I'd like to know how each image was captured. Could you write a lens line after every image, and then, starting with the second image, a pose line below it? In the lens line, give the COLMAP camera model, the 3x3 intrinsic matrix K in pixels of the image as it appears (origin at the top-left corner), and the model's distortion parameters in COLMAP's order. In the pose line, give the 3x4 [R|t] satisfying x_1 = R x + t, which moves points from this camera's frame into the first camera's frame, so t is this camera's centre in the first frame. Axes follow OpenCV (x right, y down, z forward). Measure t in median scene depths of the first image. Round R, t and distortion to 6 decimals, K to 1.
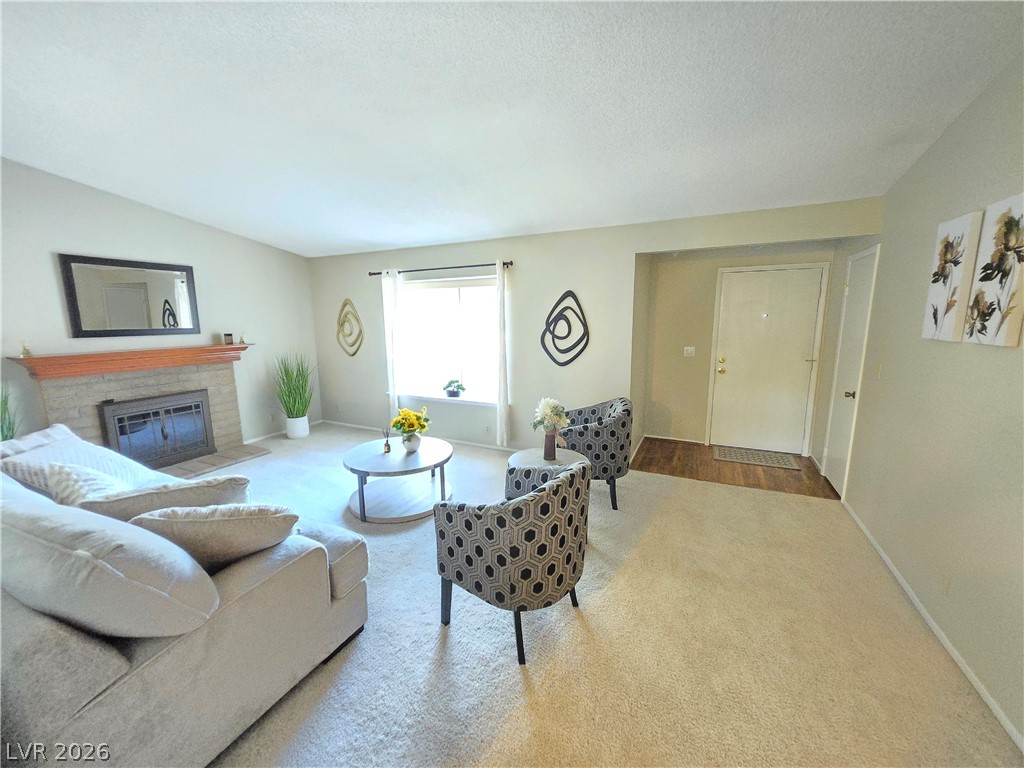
lens RADIAL K [[403.8, 0, 505.7], [0, 403.8, 387.4], [0, 0, 1]] dist [0.000379, 0.000131]
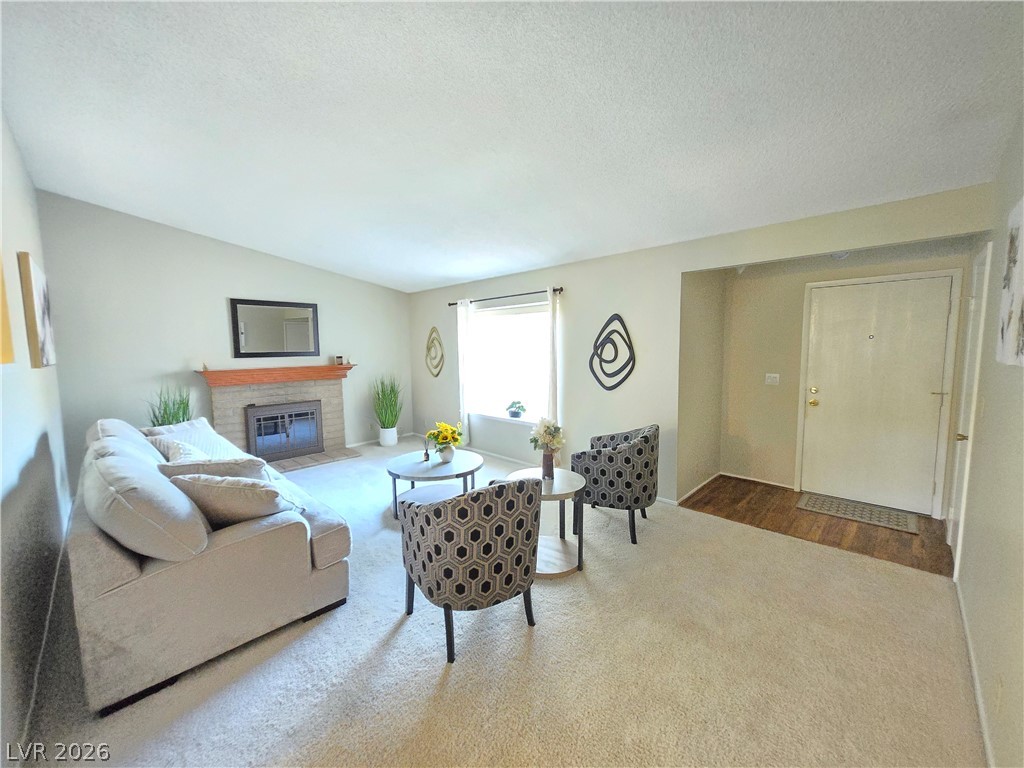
lens RADIAL K [[403.8, 0, 505.7], [0, 403.8, 387.4], [0, 0, 1]] dist [0.000379, 0.000131]
pose [[0.946780, 0.029775, -0.320502, 0.226603], [-0.050998, 0.997011, -0.058029, 0.009754], [0.317816, 0.071285, 0.945469, -0.002083]]
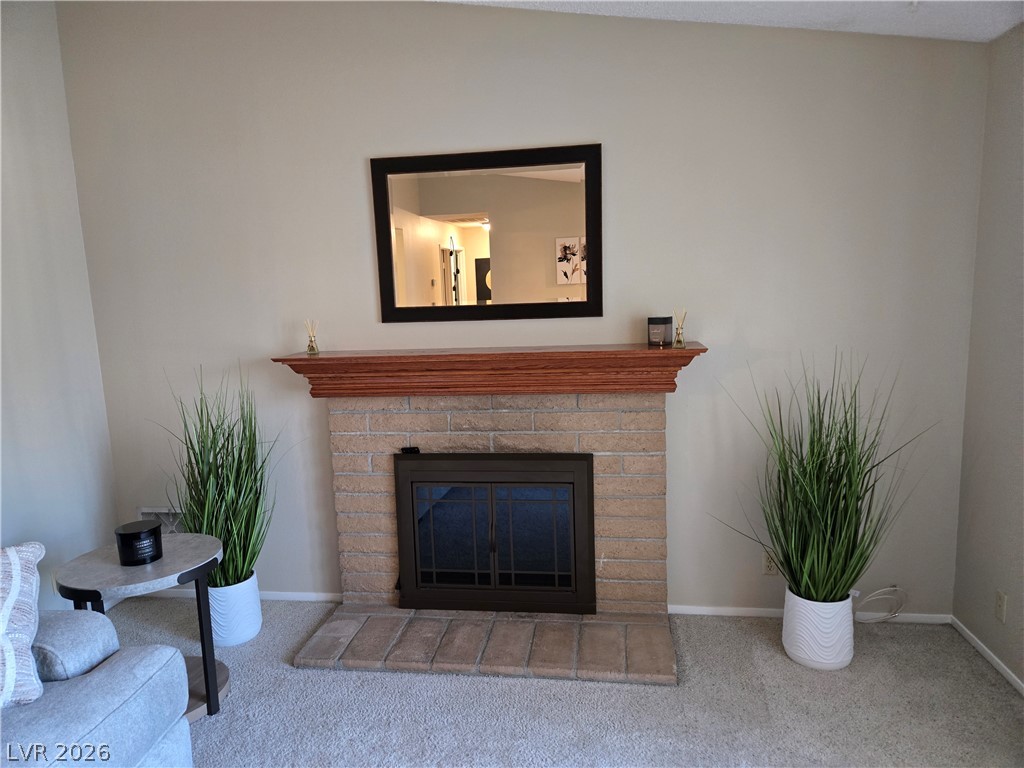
lens RADIAL K [[681.1, 0, 510.9], [0, 681.1, 389.6], [0, 0, 1]] dist [0.064010, -0.052206]
pose [[0.304537, 0.141817, -0.941884, -0.156781], [-0.130343, 0.985756, 0.106279, -0.135631], [0.943540, 0.090402, 0.318684, 0.791298]]
